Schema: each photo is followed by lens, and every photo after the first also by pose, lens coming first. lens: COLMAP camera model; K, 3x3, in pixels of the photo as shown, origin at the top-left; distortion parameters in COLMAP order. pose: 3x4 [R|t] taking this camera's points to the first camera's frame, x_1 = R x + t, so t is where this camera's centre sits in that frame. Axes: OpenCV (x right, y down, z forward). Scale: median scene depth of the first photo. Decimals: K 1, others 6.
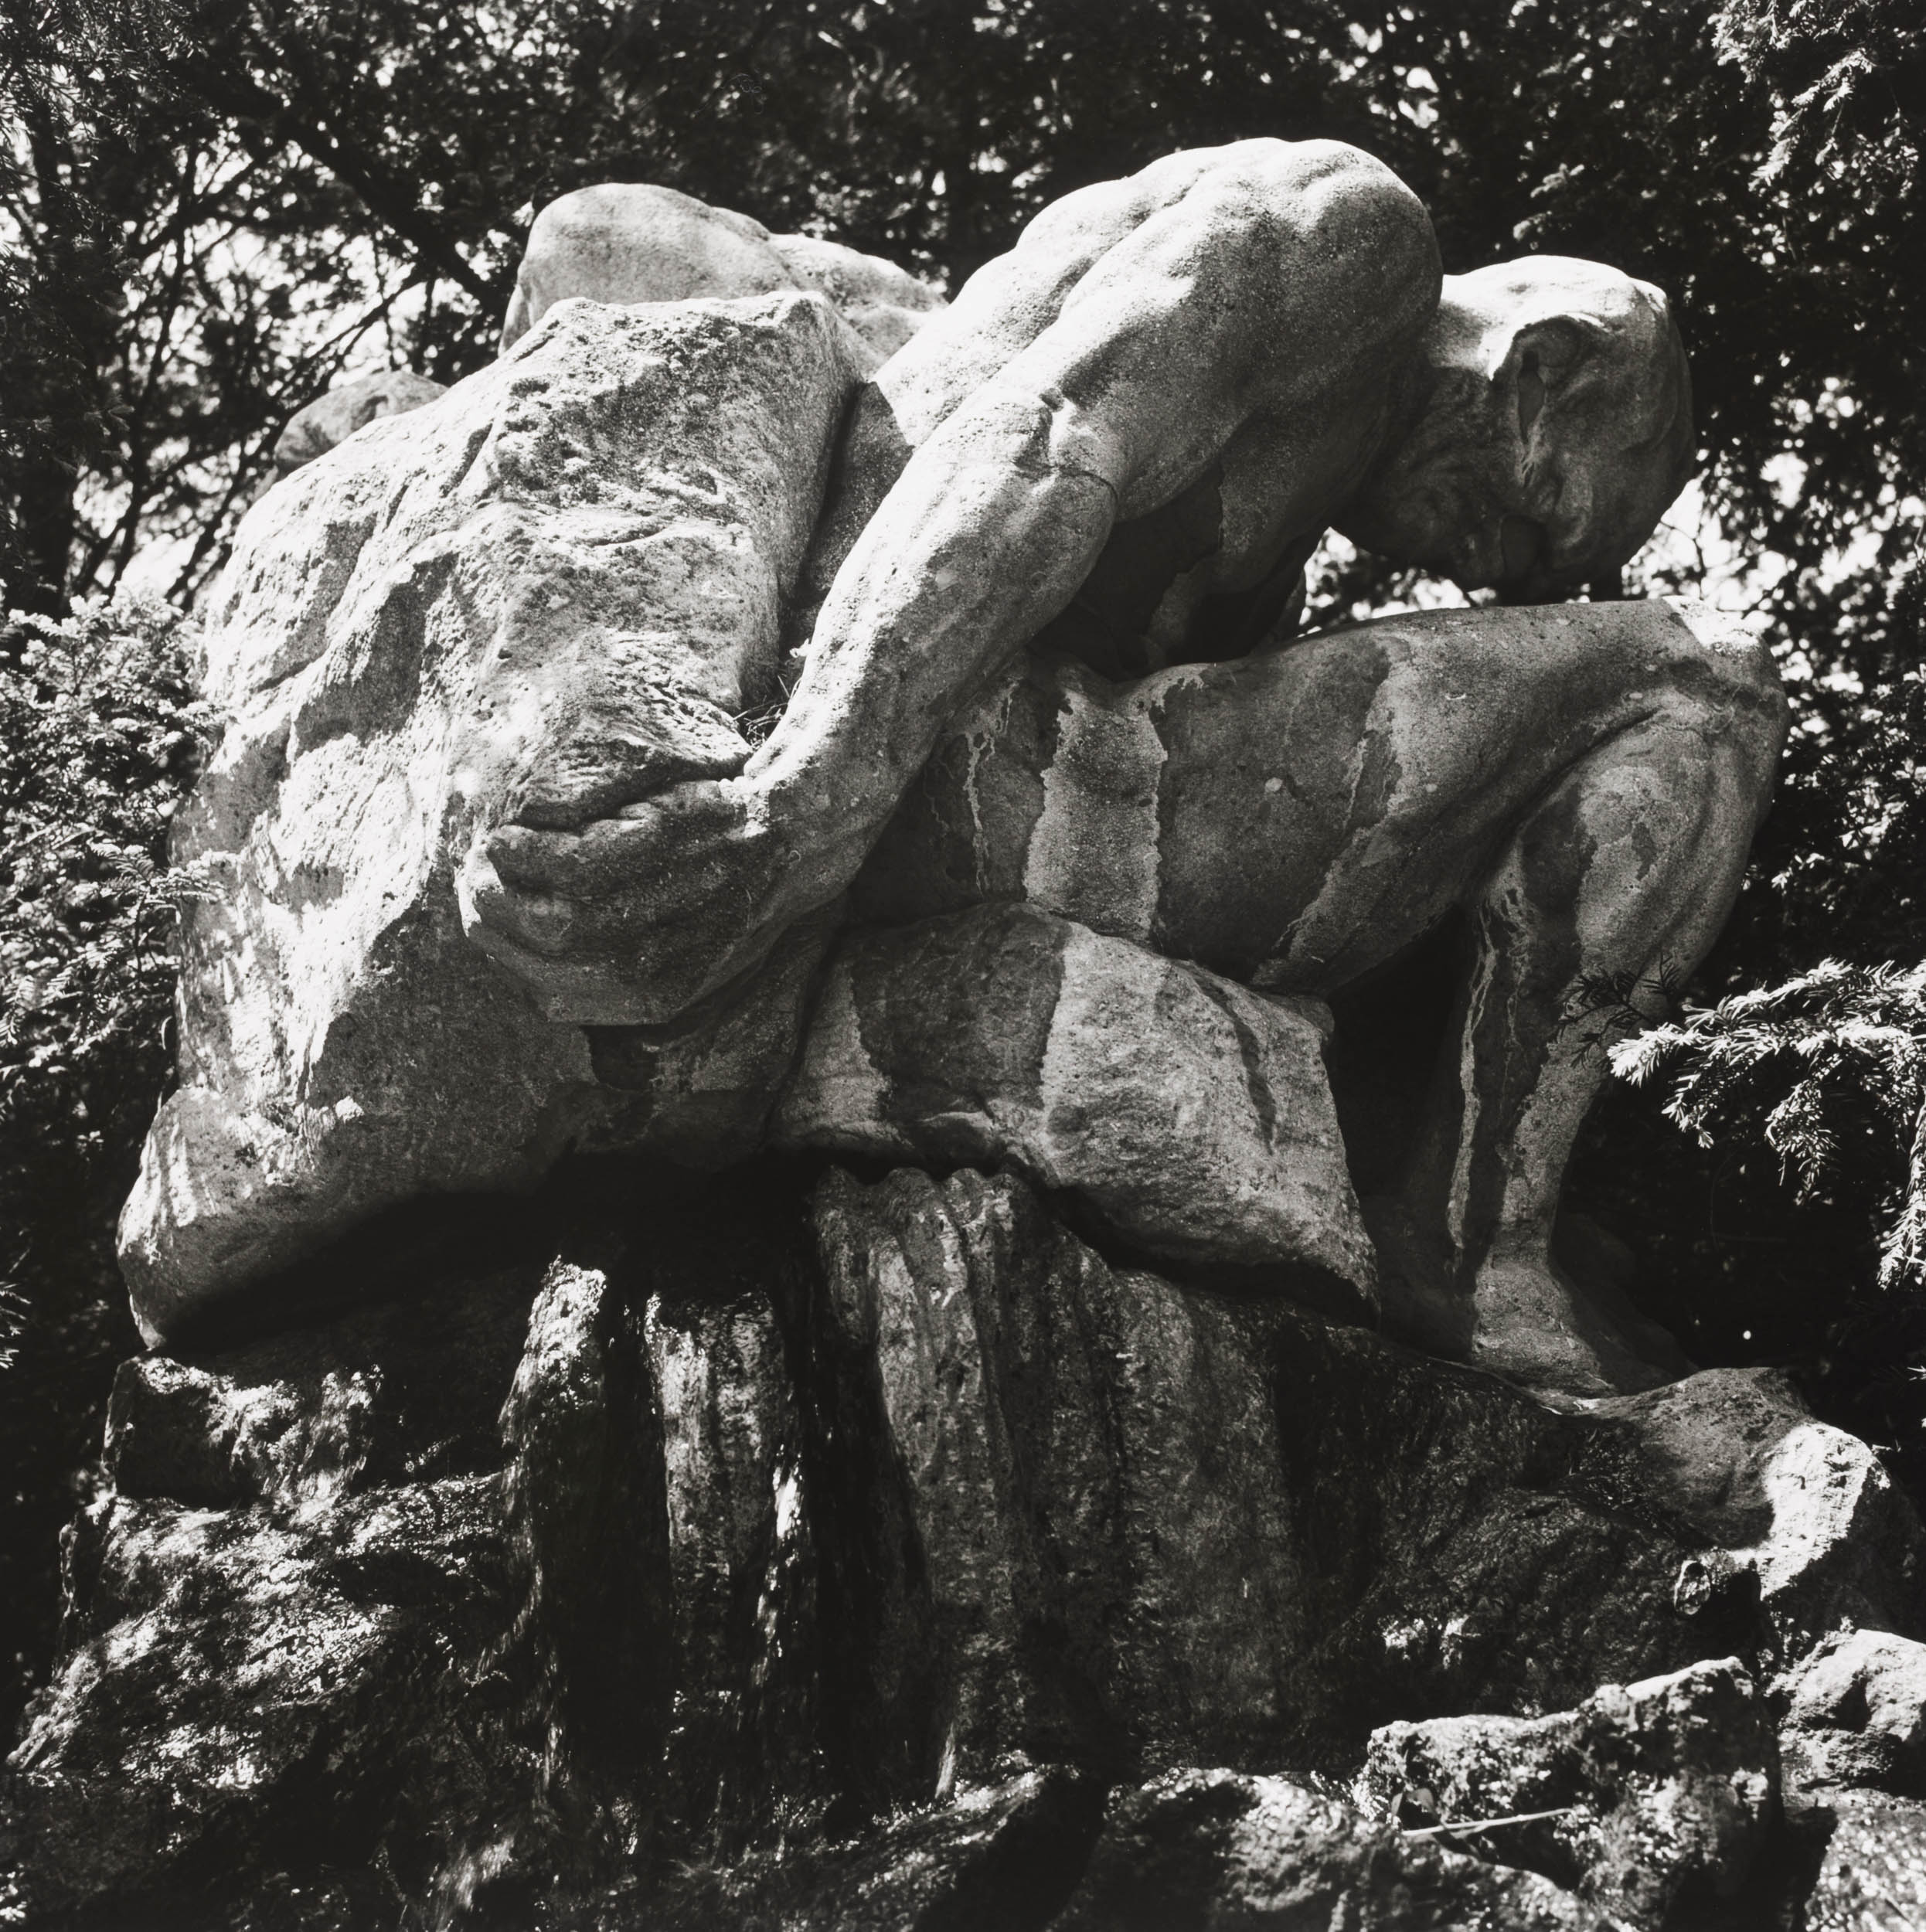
lens RADIAL K [[2820.6, 0, 963.0], [0, 2820.6, 966.0], [0, 0, 1]] dist [0.016247, 0.024127]
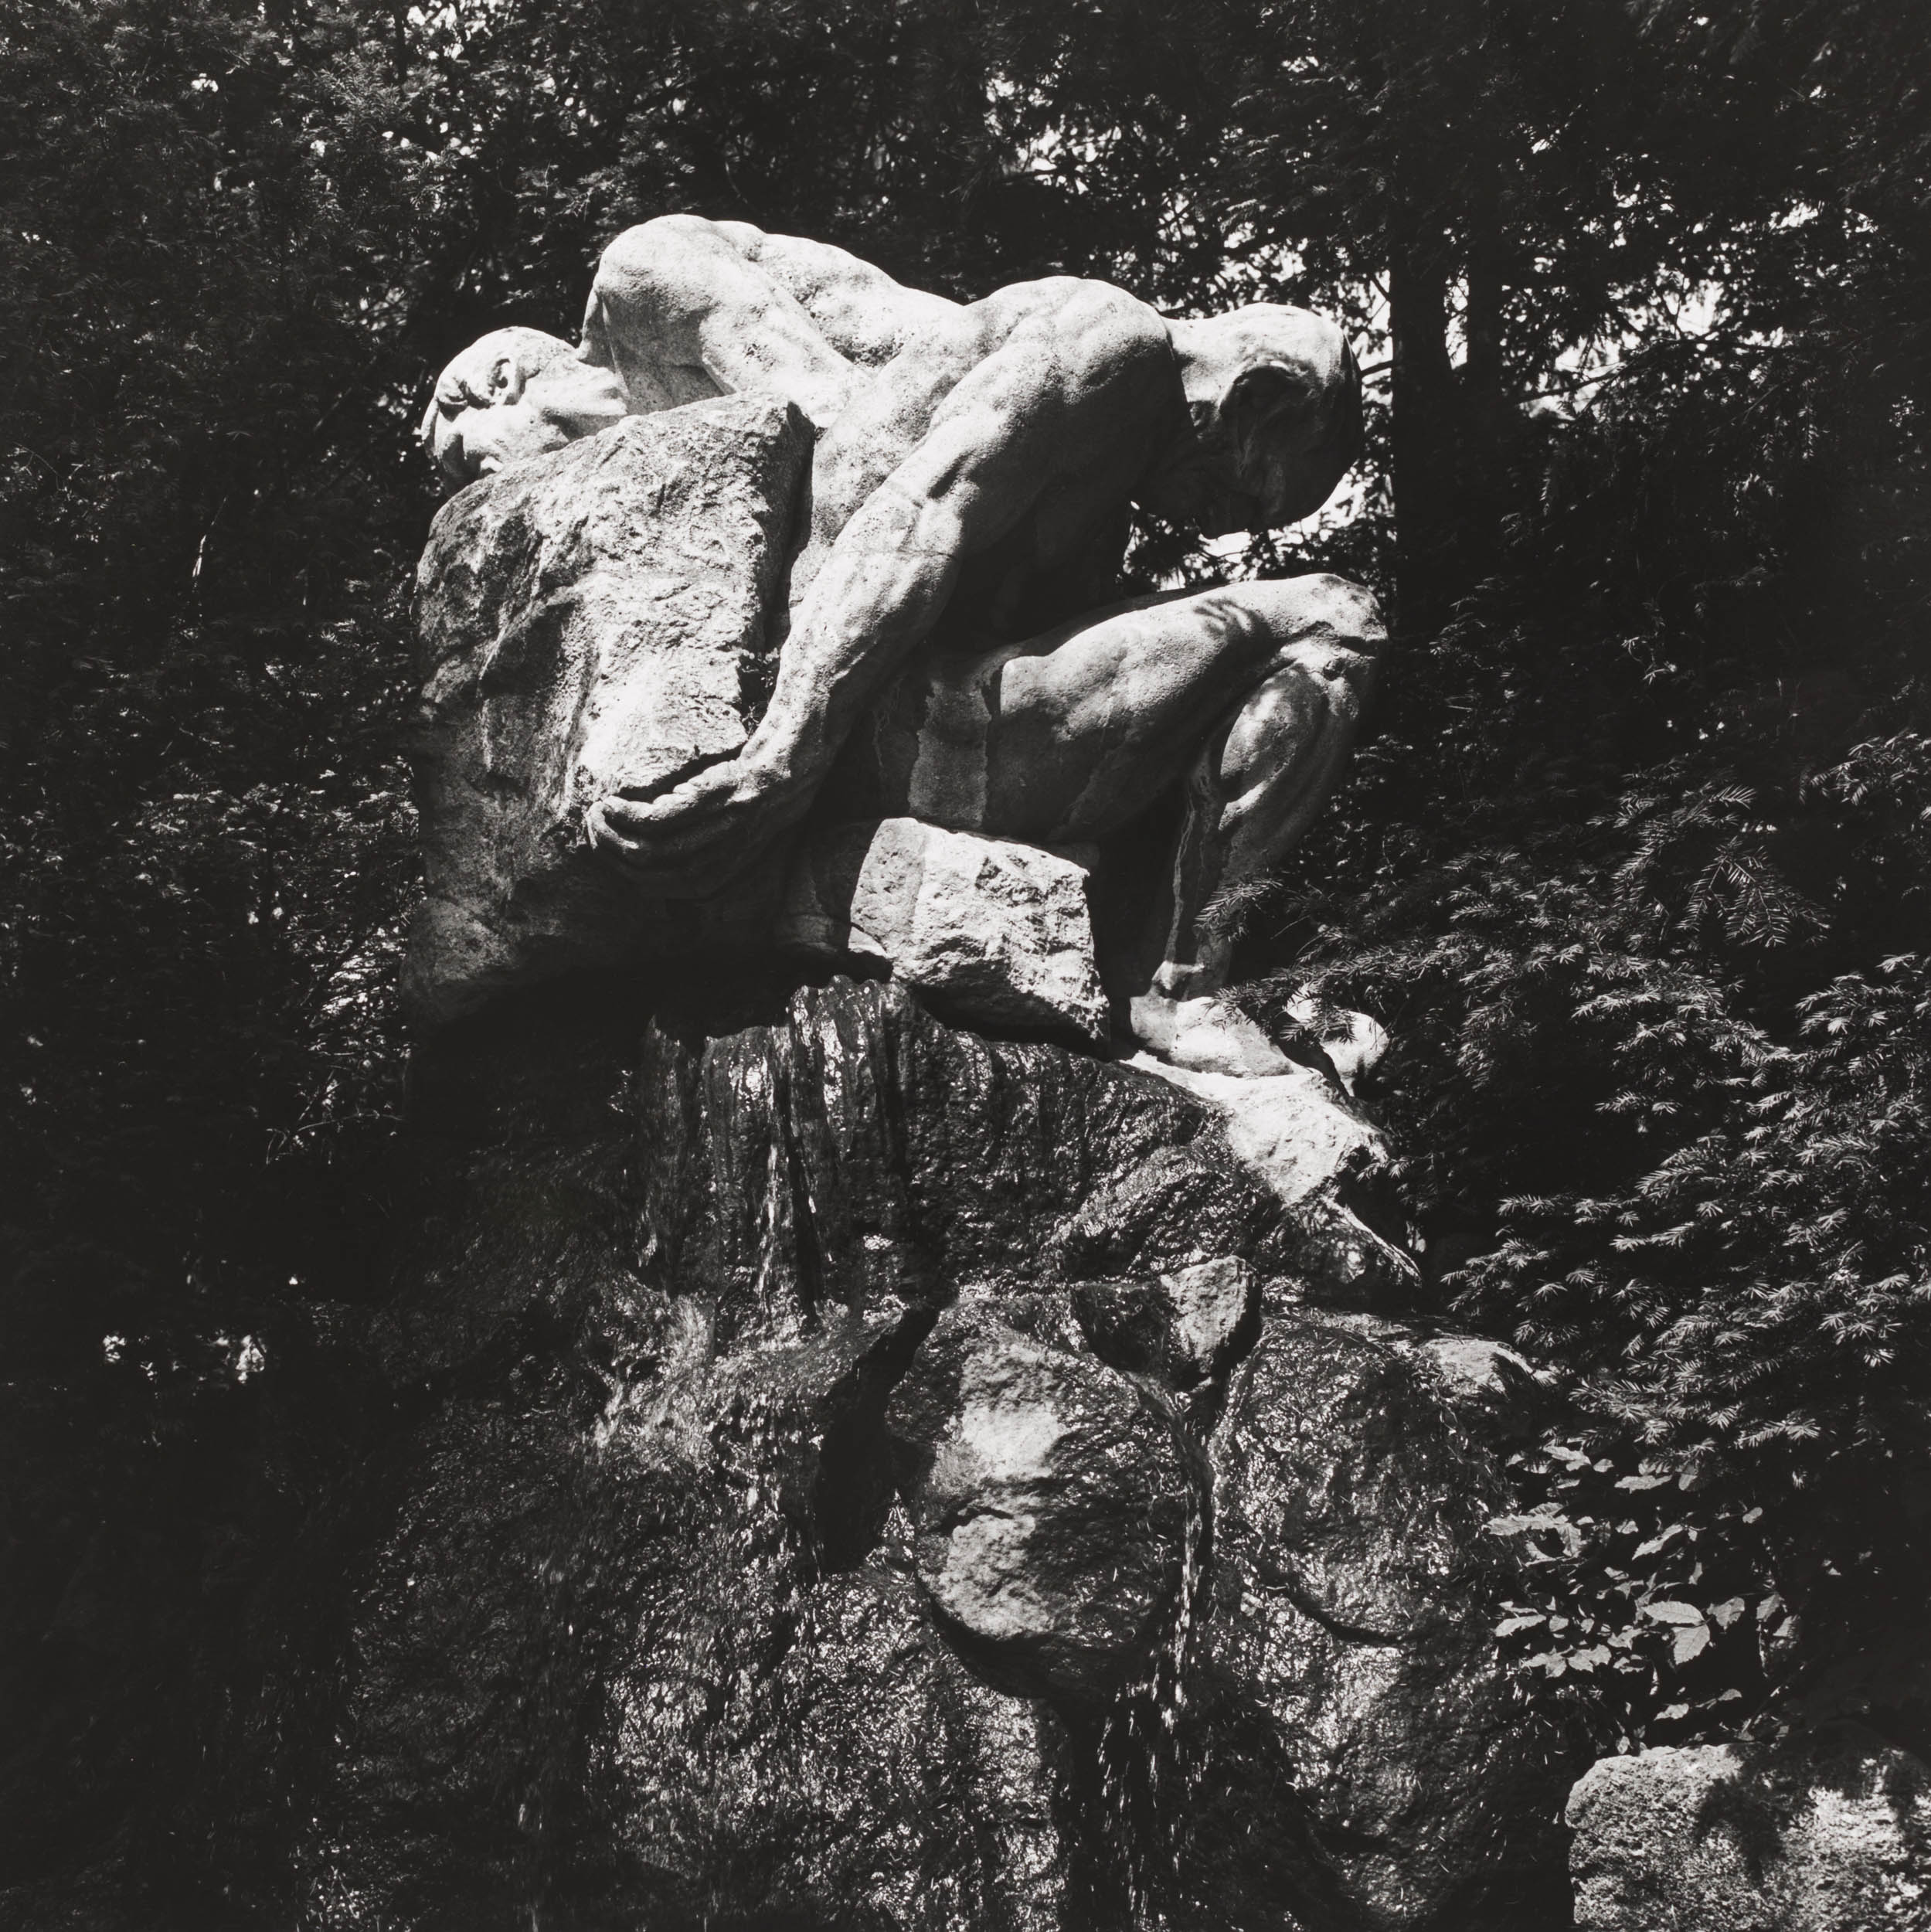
lens RADIAL K [[2820.3, 0, 965.5], [0, 2820.3, 966.0], [0, 0, 1]] dist [0.016247, 0.024127]
pose [[0.999070, -0.018366, -0.039001, 0.121835], [0.027037, 0.971610, 0.235037, -0.333974], [0.033577, -0.235873, 0.971204, -0.707085]]
